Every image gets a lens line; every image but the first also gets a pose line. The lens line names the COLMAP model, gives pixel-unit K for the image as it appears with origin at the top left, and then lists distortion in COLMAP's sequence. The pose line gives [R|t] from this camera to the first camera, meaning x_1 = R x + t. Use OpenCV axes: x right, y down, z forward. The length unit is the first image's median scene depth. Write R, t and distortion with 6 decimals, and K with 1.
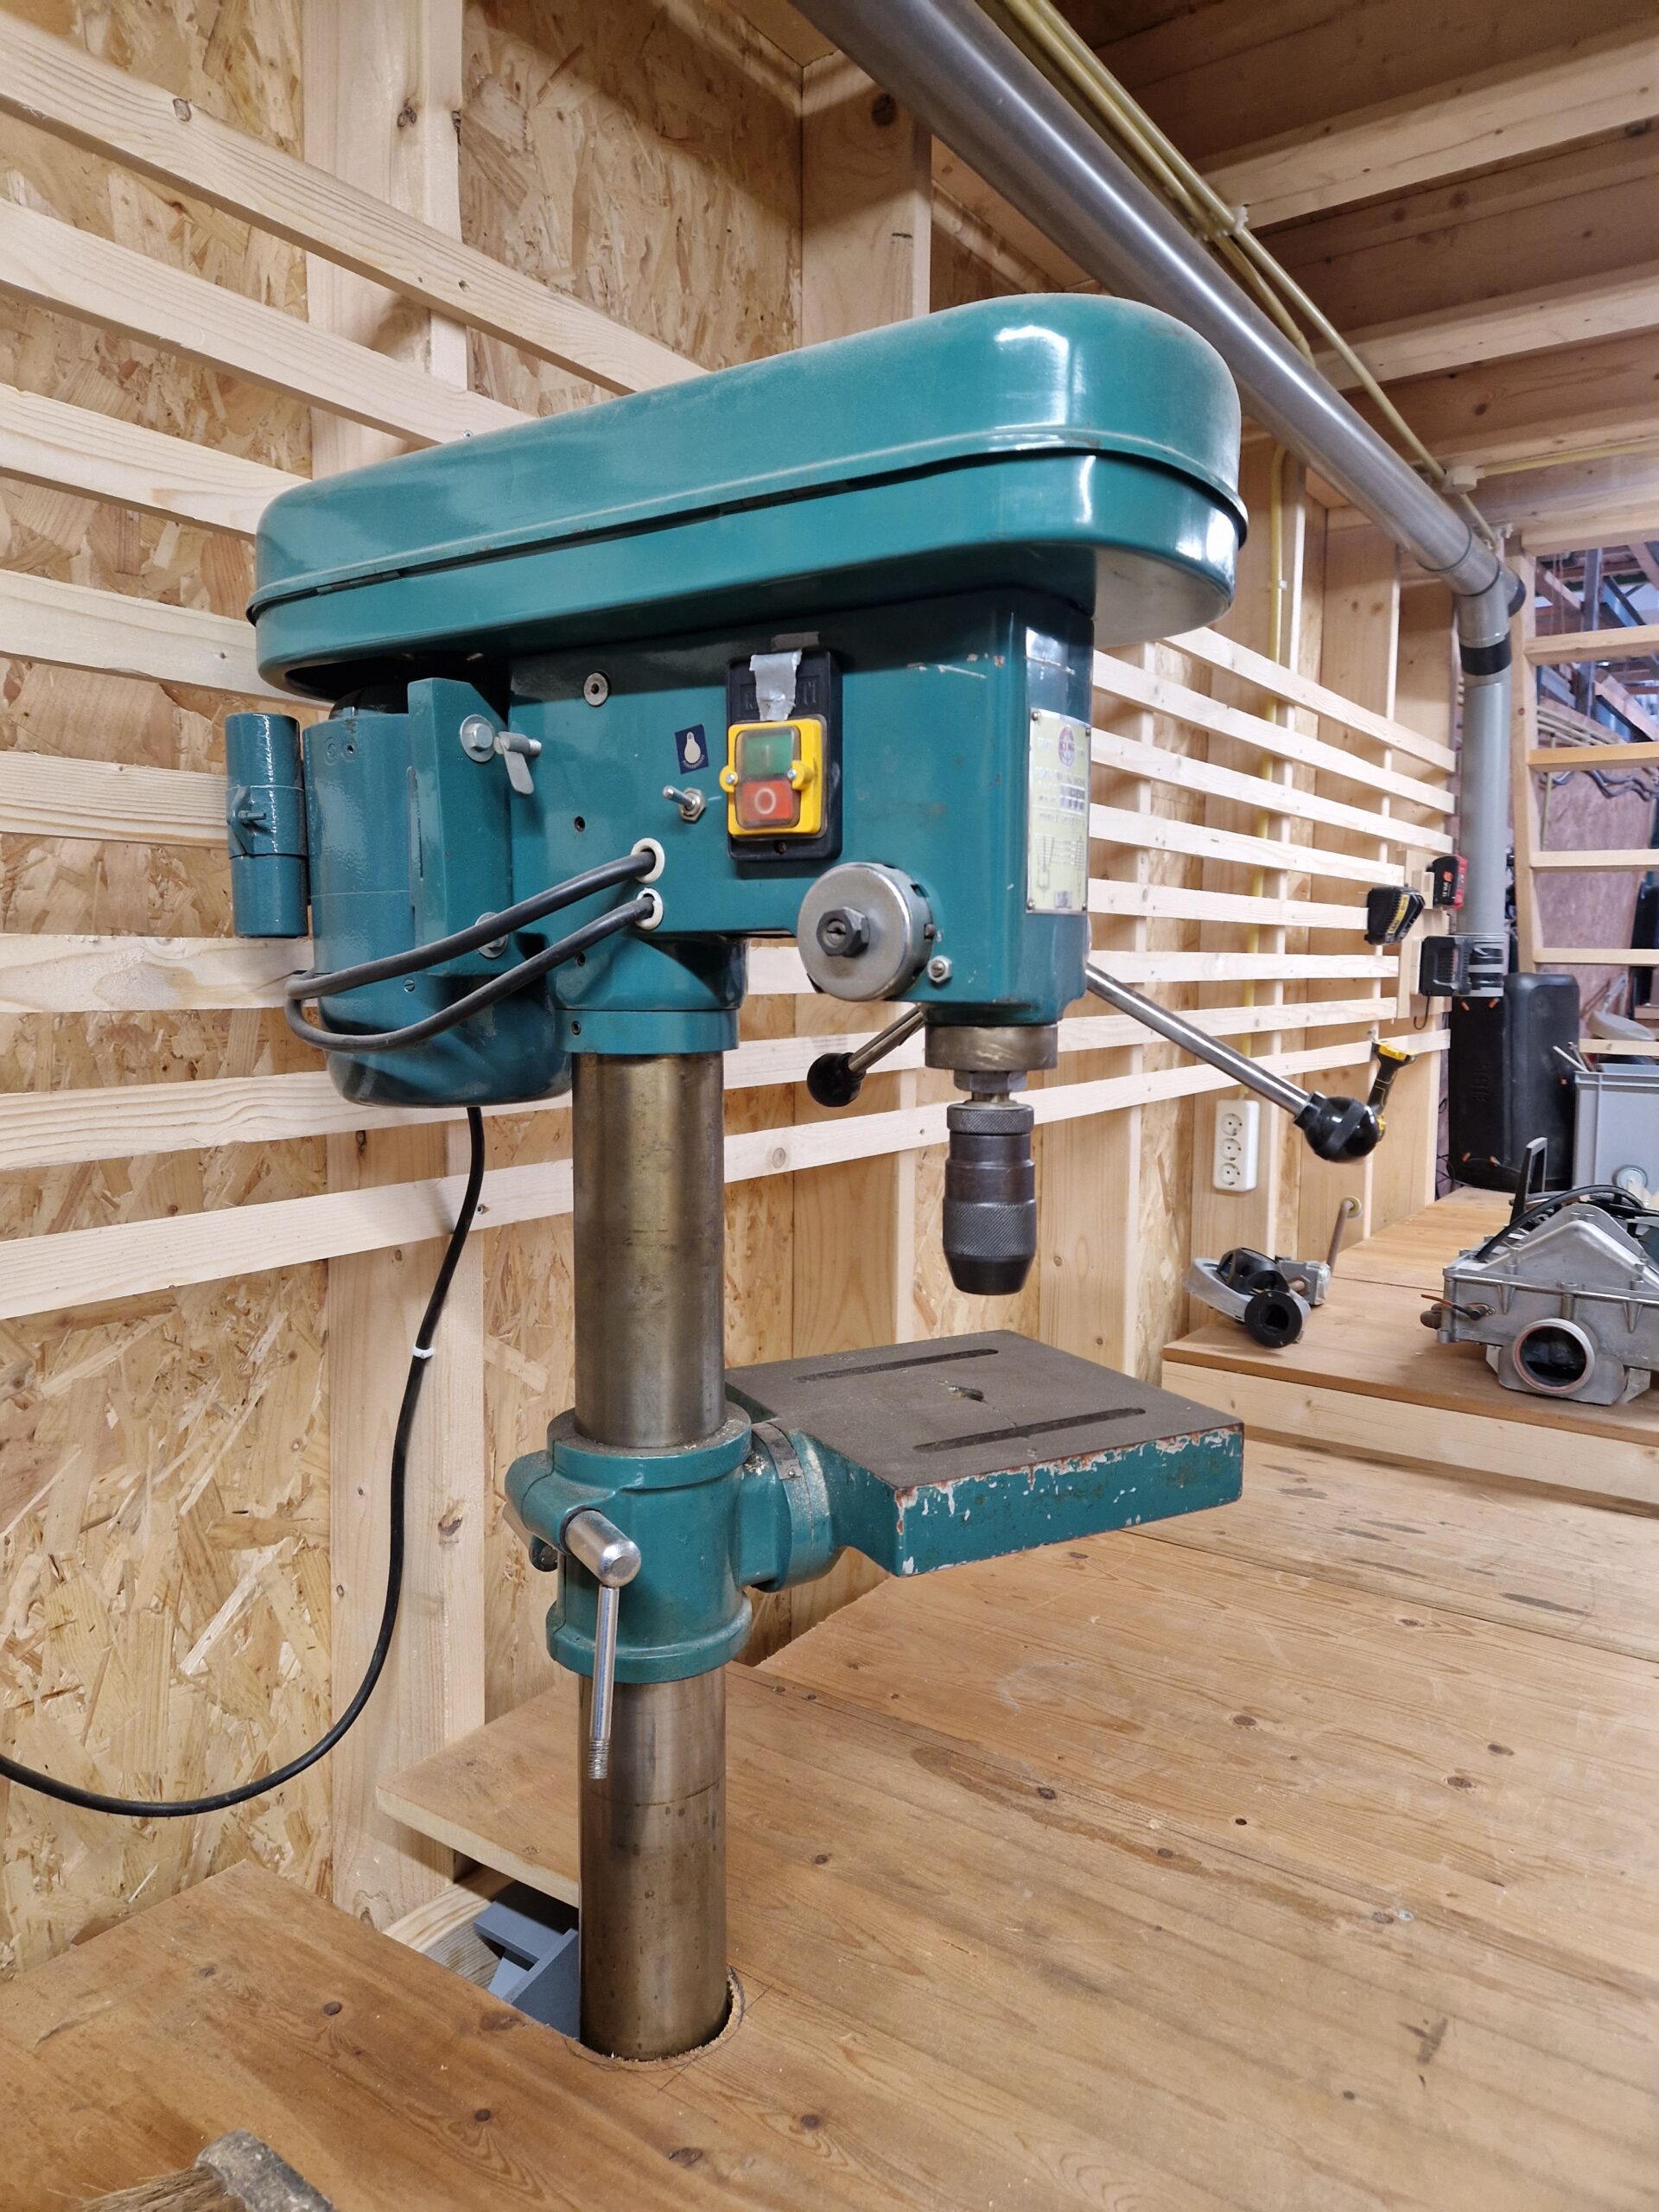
lens RADIAL K [[1490.3, 0, 846.4], [0, 1490.3, 1069.5], [0, 0, 1]] dist [0.054822, -0.050905]
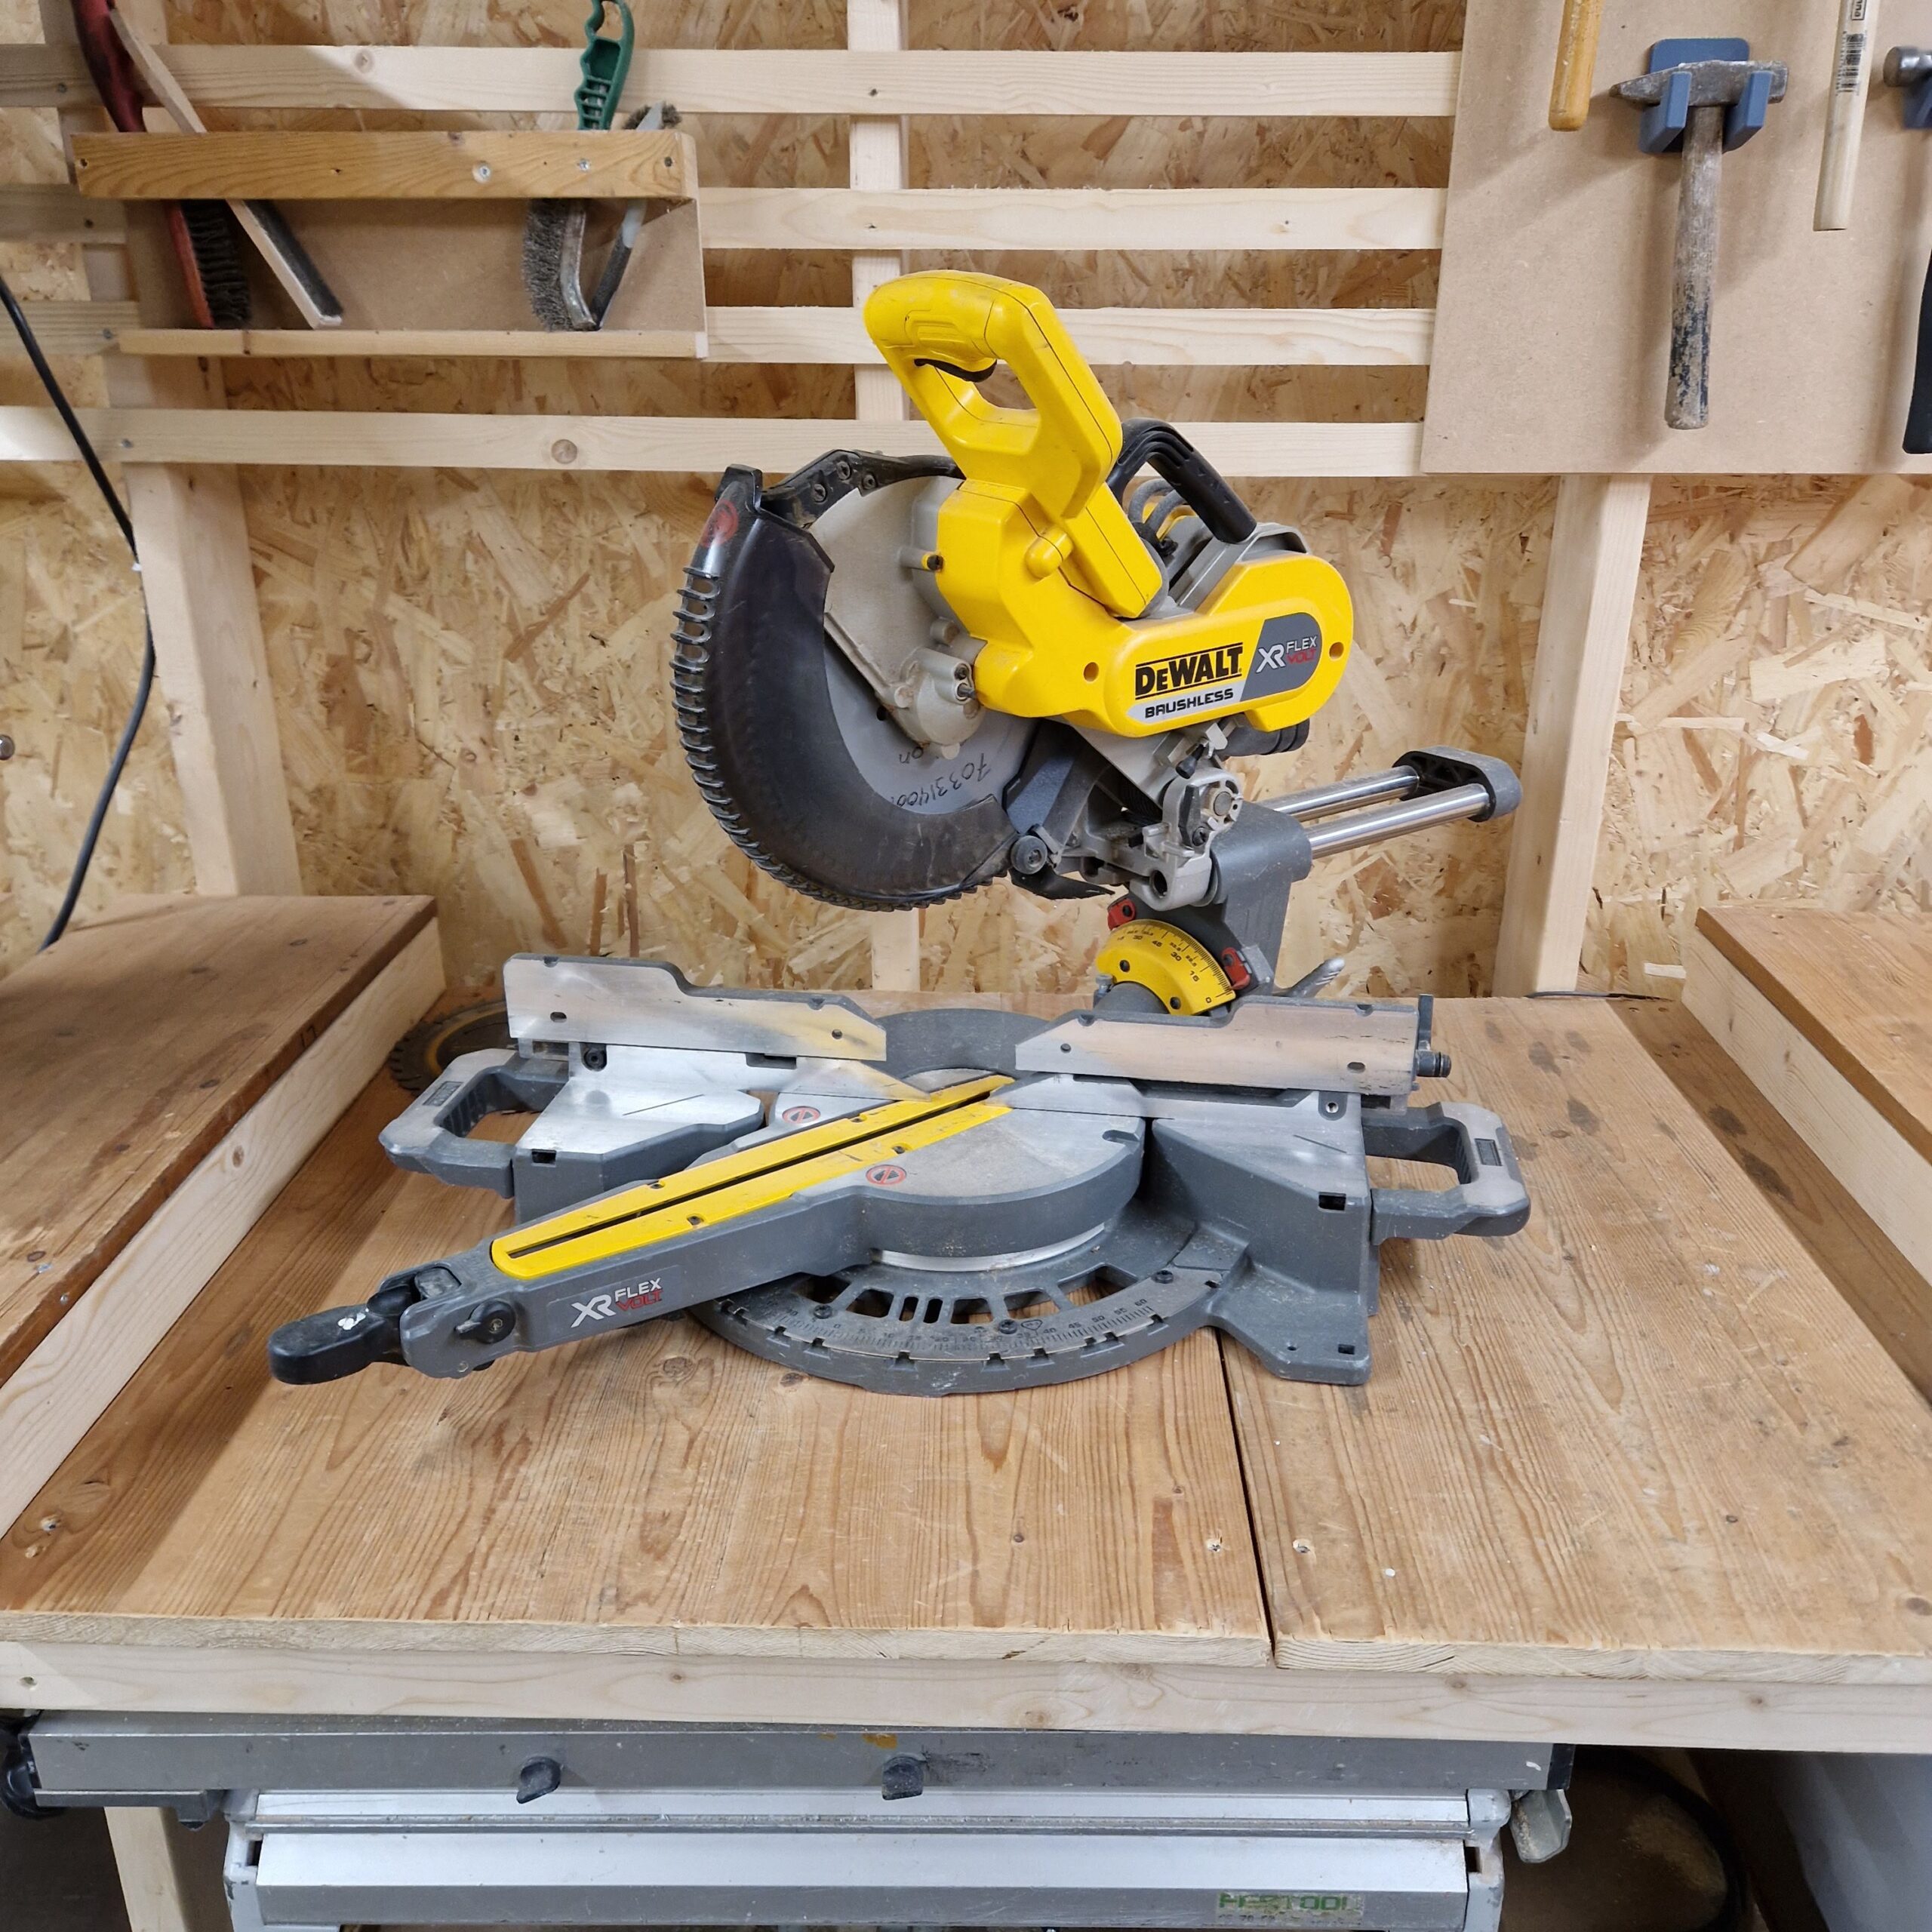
lens RADIAL K [[1749.2, 0, 965.3], [0, 1749.2, 966.8], [0, 0, 1]] dist [0.052304, -0.056845]
pose [[0.550642, 0.319268, -0.771273, 1.252503], [-0.067049, 0.937897, 0.340373, -0.032833], [0.832045, -0.135710, 0.537852, 0.754527]]
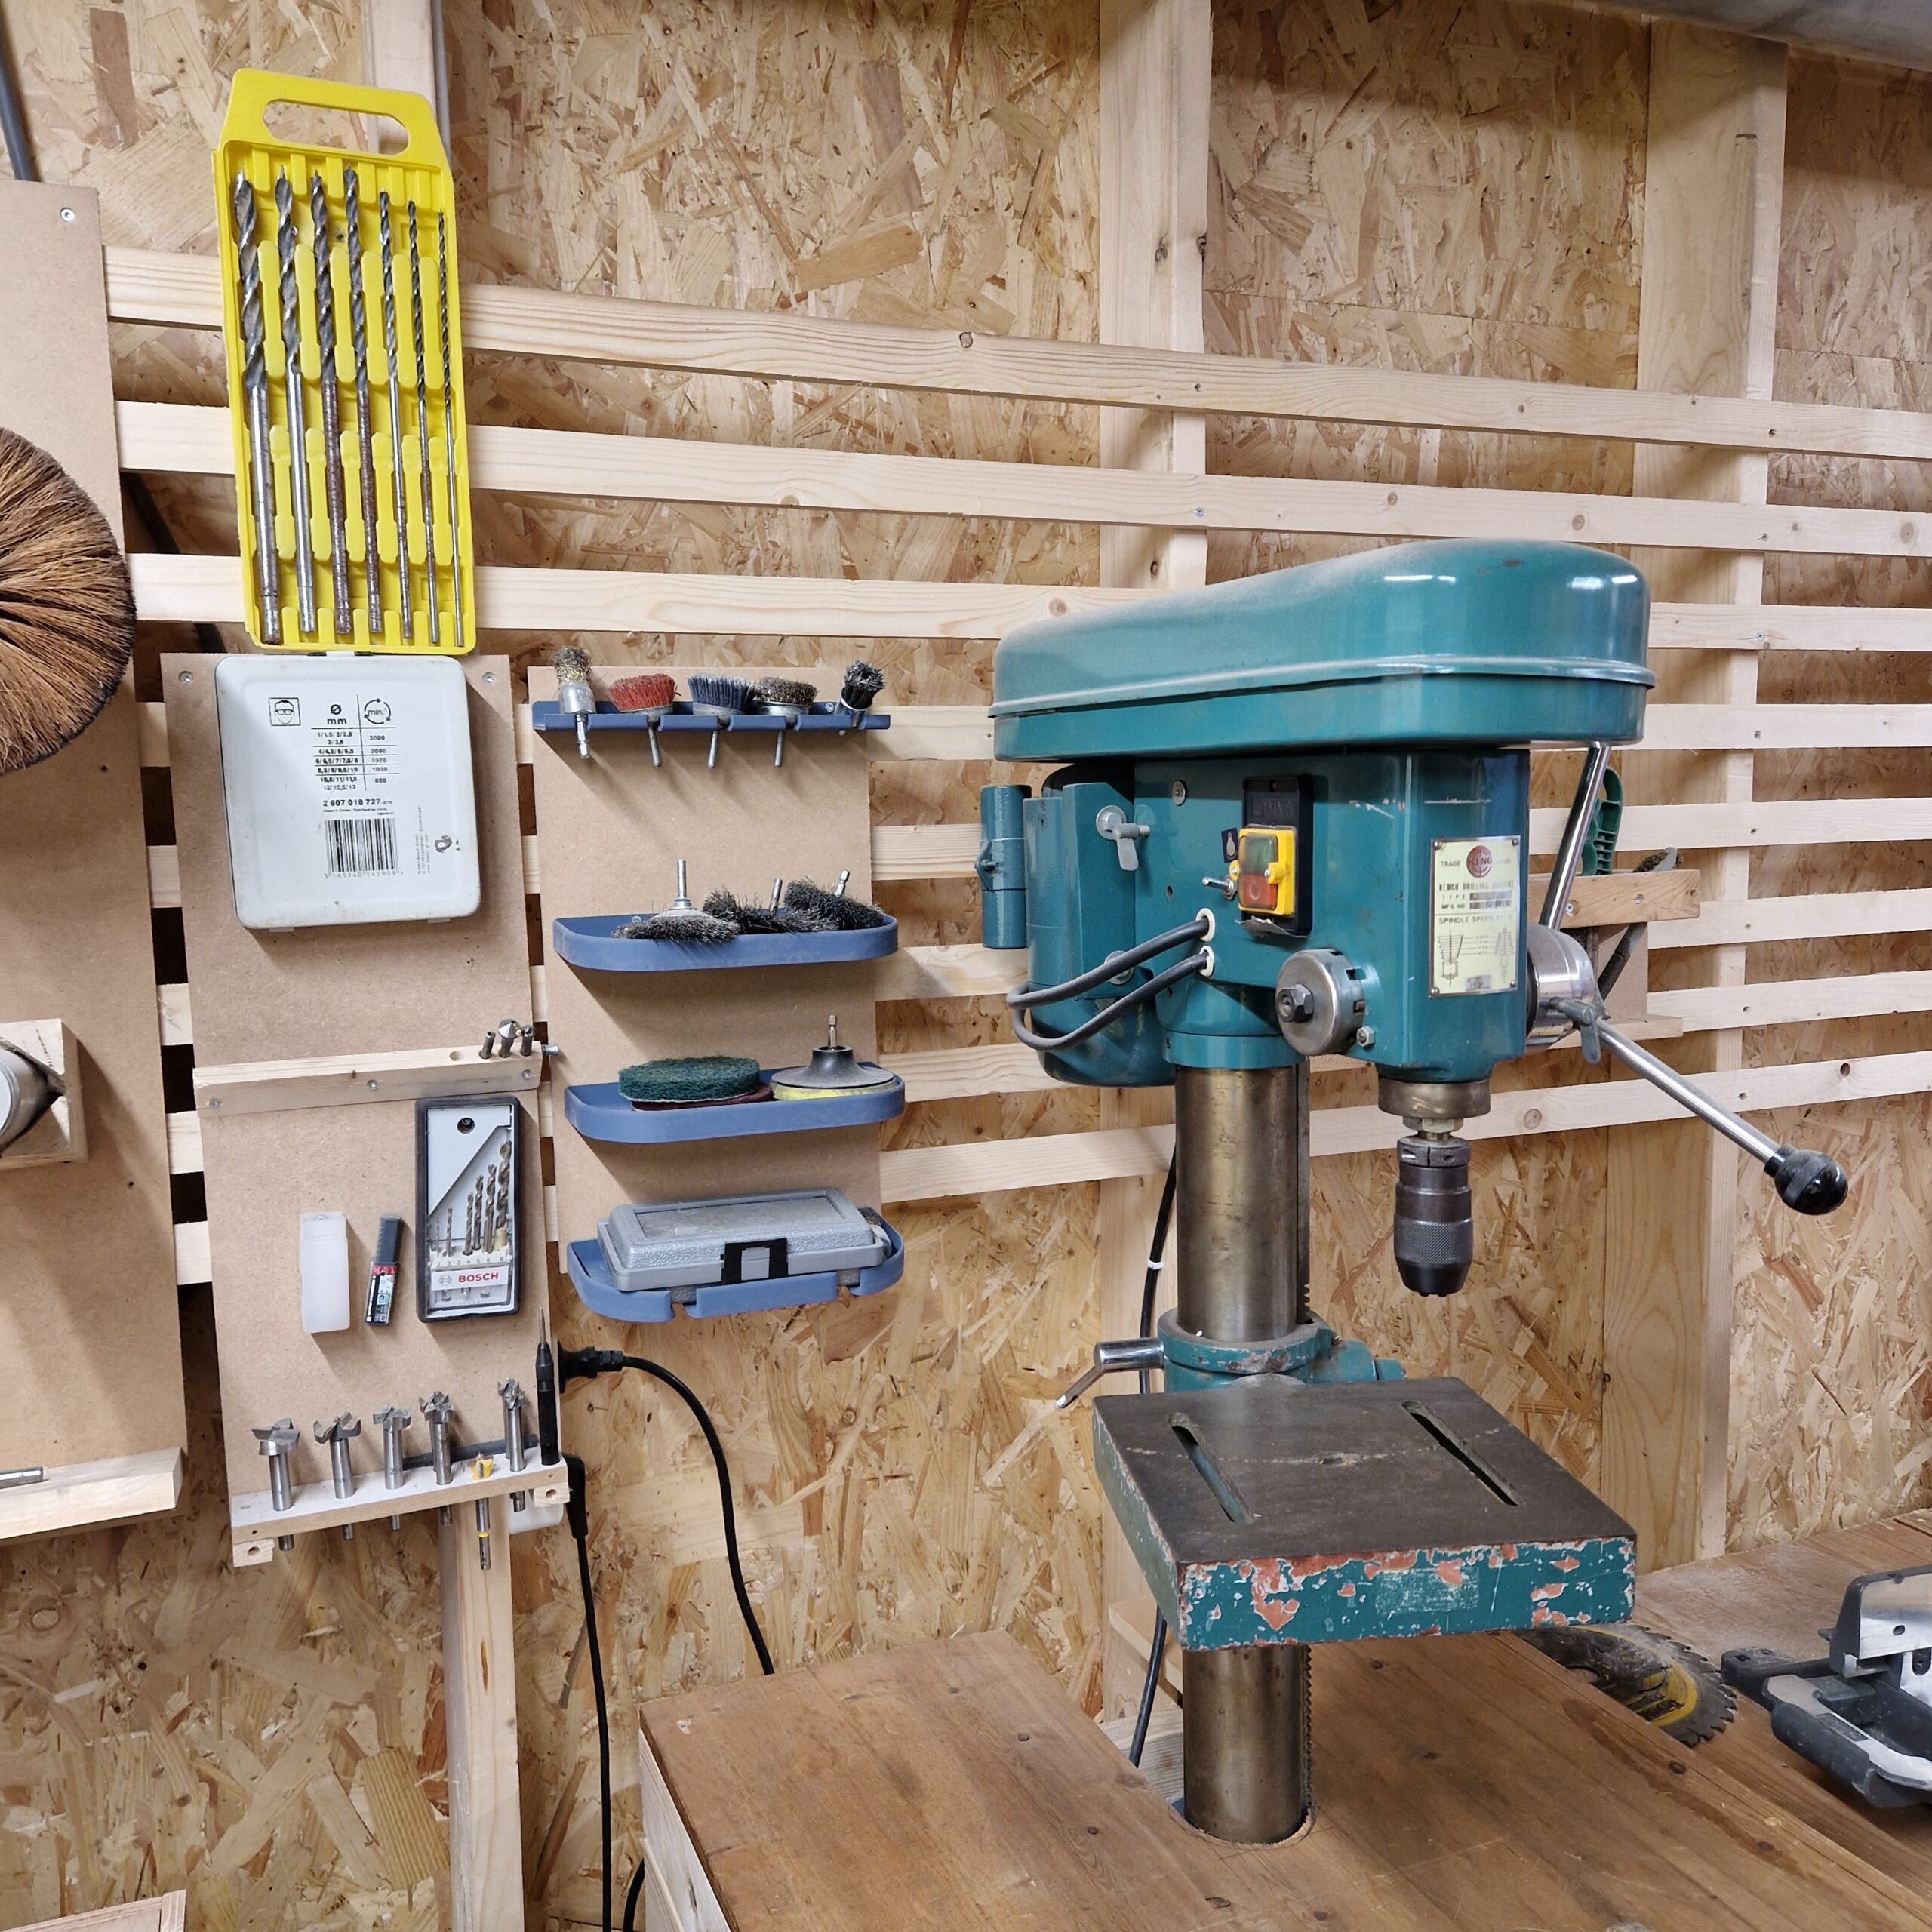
lens RADIAL K [[1749.2, 0, 954.9], [0, 1749.2, 973.6], [0, 0, 1]] dist [0.052304, -0.056845]
pose [[0.837601, 0.042410, -0.544634, 0.346844], [-0.021959, 0.998790, 0.044004, -0.106436], [0.545842, -0.024898, 0.837518, -0.272896]]
